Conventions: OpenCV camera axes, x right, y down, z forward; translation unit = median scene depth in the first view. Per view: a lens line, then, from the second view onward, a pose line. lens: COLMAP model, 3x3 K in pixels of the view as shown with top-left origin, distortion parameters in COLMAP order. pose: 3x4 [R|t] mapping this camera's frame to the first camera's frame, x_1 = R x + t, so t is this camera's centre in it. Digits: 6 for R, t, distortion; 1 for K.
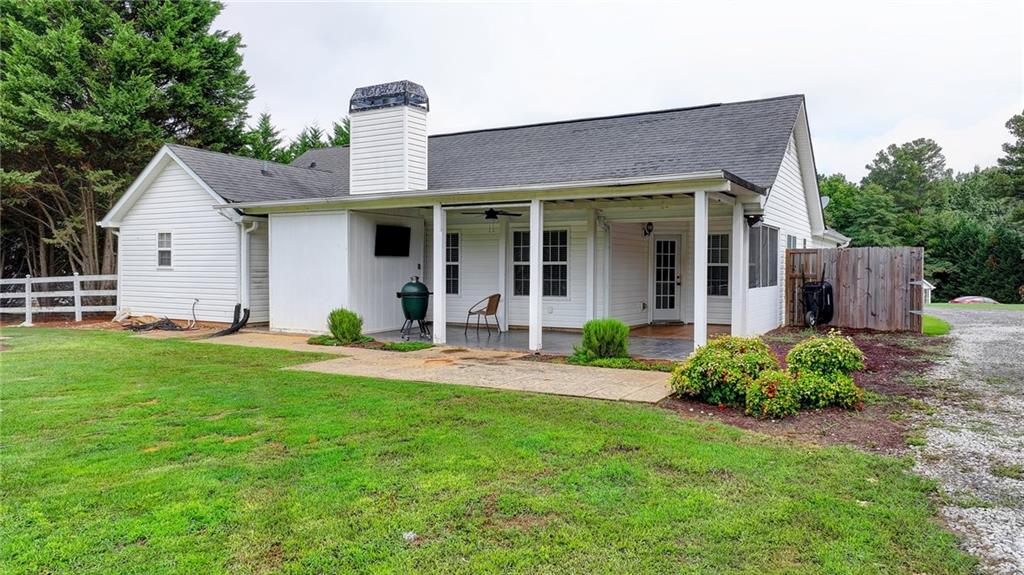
lens RADIAL K [[719.3, 0, 517.2], [0, 719.3, 284.2], [0, 0, 1]] dist [-0.003346, 0.019941]
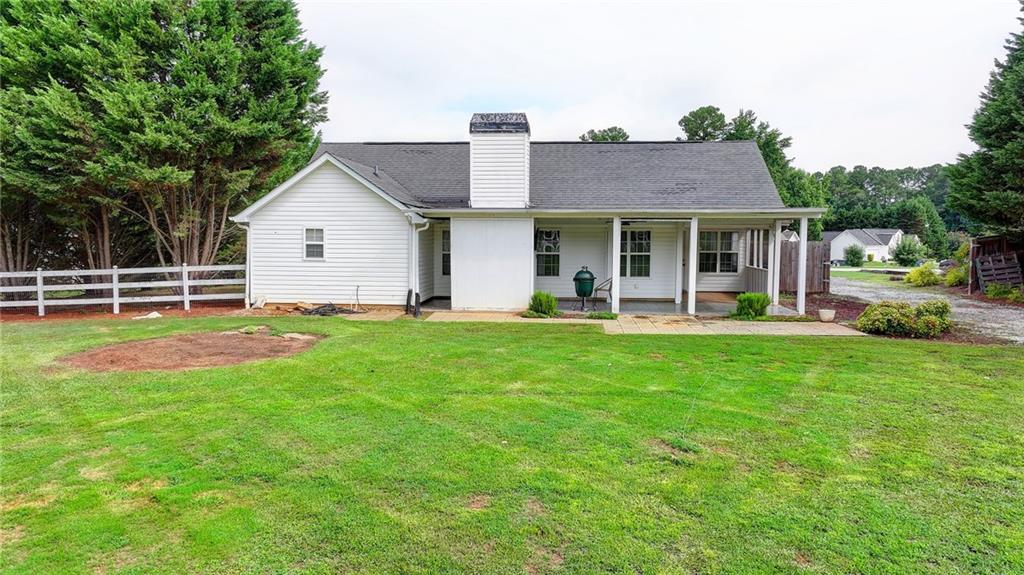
lens RADIAL K [[719.3, 0, 517.2], [0, 719.3, 284.2], [0, 0, 1]] dist [-0.003346, 0.019941]
pose [[0.901461, -0.031387, 0.431721, -0.709881], [0.008235, 0.998431, 0.055393, -0.044927], [-0.432782, -0.046380, 0.900305, -0.172931]]
